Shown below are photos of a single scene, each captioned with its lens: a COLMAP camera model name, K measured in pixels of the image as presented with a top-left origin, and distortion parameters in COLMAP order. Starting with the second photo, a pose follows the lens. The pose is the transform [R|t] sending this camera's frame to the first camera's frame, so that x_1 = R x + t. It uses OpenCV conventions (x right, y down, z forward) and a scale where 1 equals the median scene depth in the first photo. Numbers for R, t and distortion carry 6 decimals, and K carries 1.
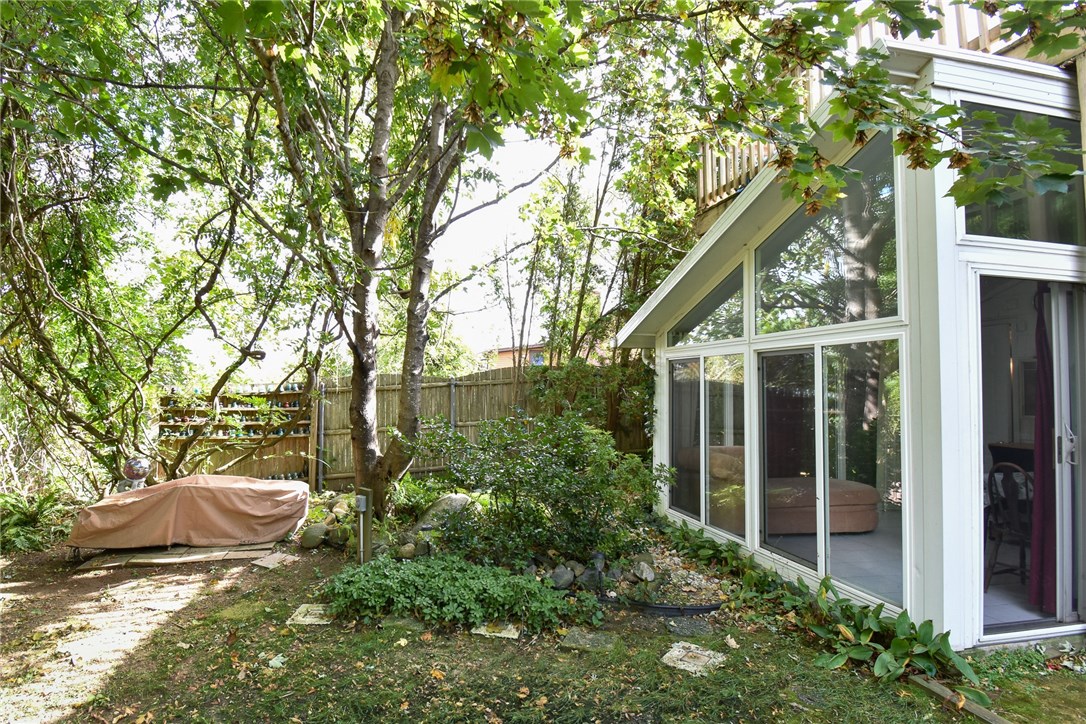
lens RADIAL K [[481.0, 0, 543.0], [0, 481.0, 362.0], [0, 0, 1]] dist [0.021404, -0.021779]
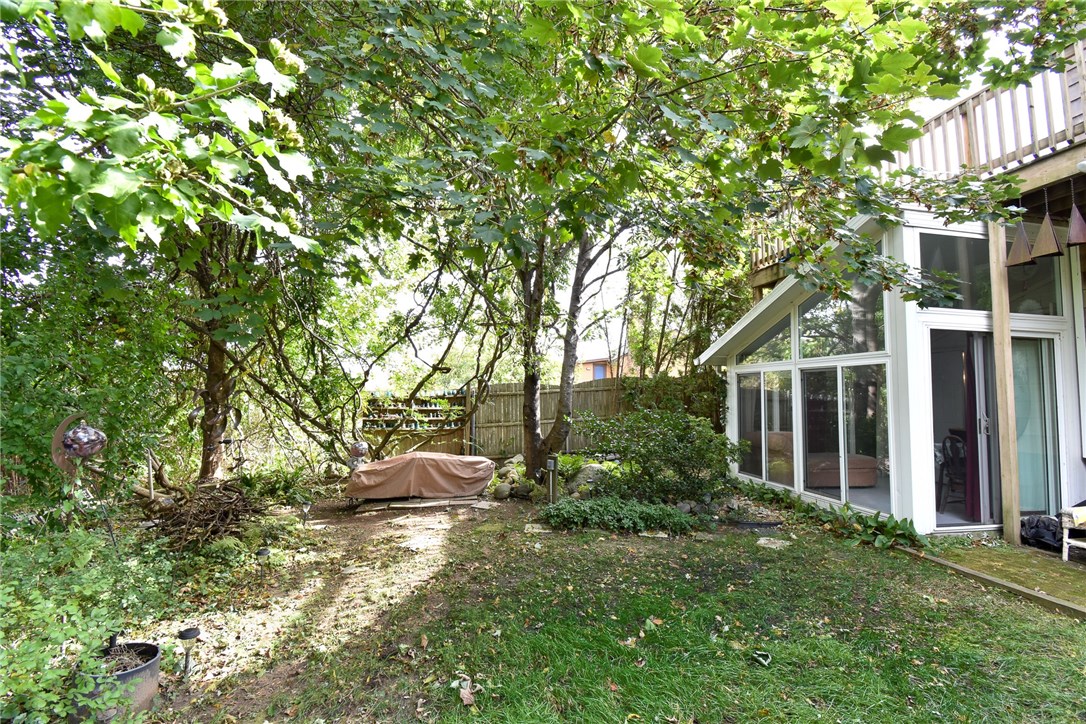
lens RADIAL K [[515.6, 0, 533.8], [0, 515.6, 361.8], [0, 0, 1]] dist [0.023091, -0.019228]
pose [[0.999813, 0.002470, 0.019201, -0.443401], [-0.002036, 0.999744, -0.022544, -0.004536], [-0.019252, 0.022501, 0.999561, -0.656642]]
